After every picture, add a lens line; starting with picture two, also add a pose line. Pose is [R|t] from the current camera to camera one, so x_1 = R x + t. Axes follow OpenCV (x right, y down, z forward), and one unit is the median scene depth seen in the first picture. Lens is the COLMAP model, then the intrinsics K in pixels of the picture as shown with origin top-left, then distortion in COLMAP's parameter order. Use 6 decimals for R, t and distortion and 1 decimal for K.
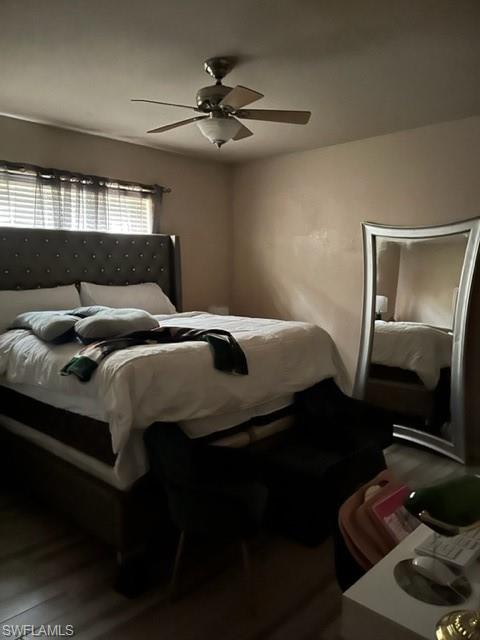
lens RADIAL K [[488.7, 0, 240.0], [0, 488.7, 320.0], [0, 0, 1]] dist [0.046710, 0.005961]
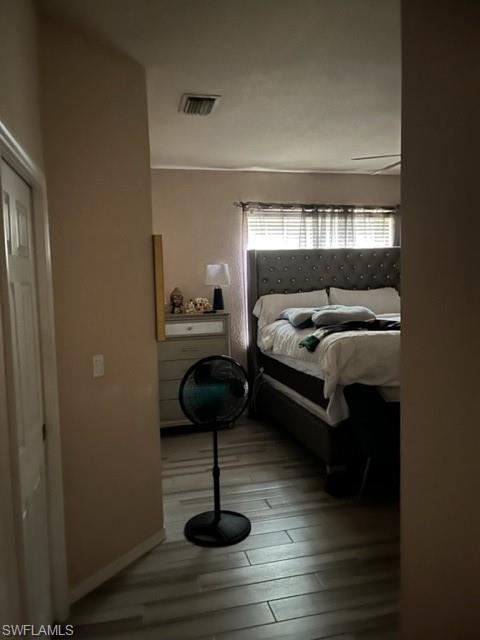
lens RADIAL K [[488.7, 0, 240.0], [0, 488.7, 320.0], [0, 0, 1]] dist [0.046710, 0.005961]
pose [[0.841372, 0.025922, -0.539834, 0.193128], [-0.035731, 0.999332, -0.007703, 0.029837], [0.539273, 0.025770, 0.841736, -0.241545]]
